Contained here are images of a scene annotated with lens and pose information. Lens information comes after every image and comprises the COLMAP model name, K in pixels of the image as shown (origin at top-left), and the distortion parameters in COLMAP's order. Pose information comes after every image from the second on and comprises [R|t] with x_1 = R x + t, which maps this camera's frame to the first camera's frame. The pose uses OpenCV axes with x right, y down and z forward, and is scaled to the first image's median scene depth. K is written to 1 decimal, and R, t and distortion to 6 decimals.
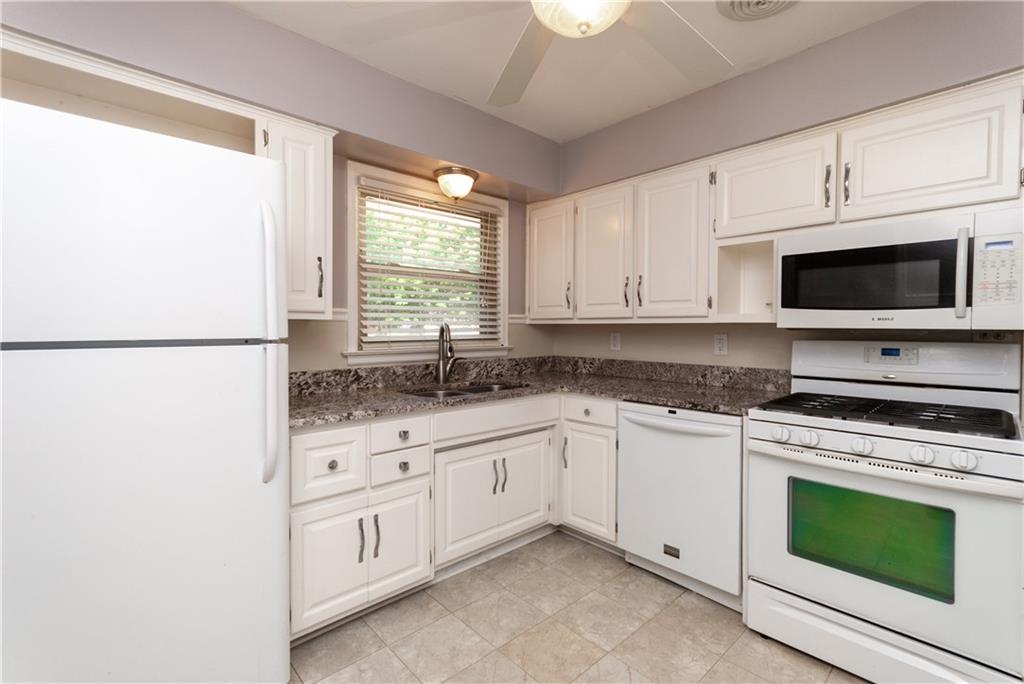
lens RADIAL K [[456.6, 0, 509.0], [0, 456.6, 337.5], [0, 0, 1]] dist [0.000639, -0.000020]
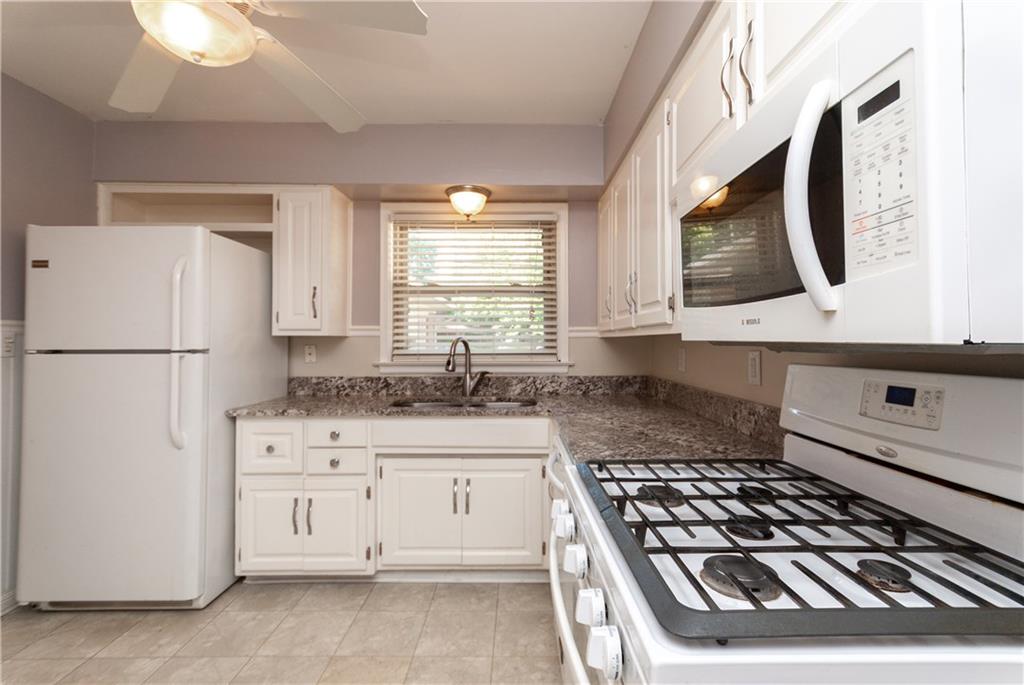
lens RADIAL K [[451.9, 0, 524.9], [0, 451.9, 337.0], [0, 0, 1]] dist [0.010457, -0.000018]
pose [[0.750040, -0.009214, -0.661329, 0.704829], [-0.012561, 0.999524, -0.028172, -0.006155], [0.661274, 0.029437, 0.749567, 0.361238]]
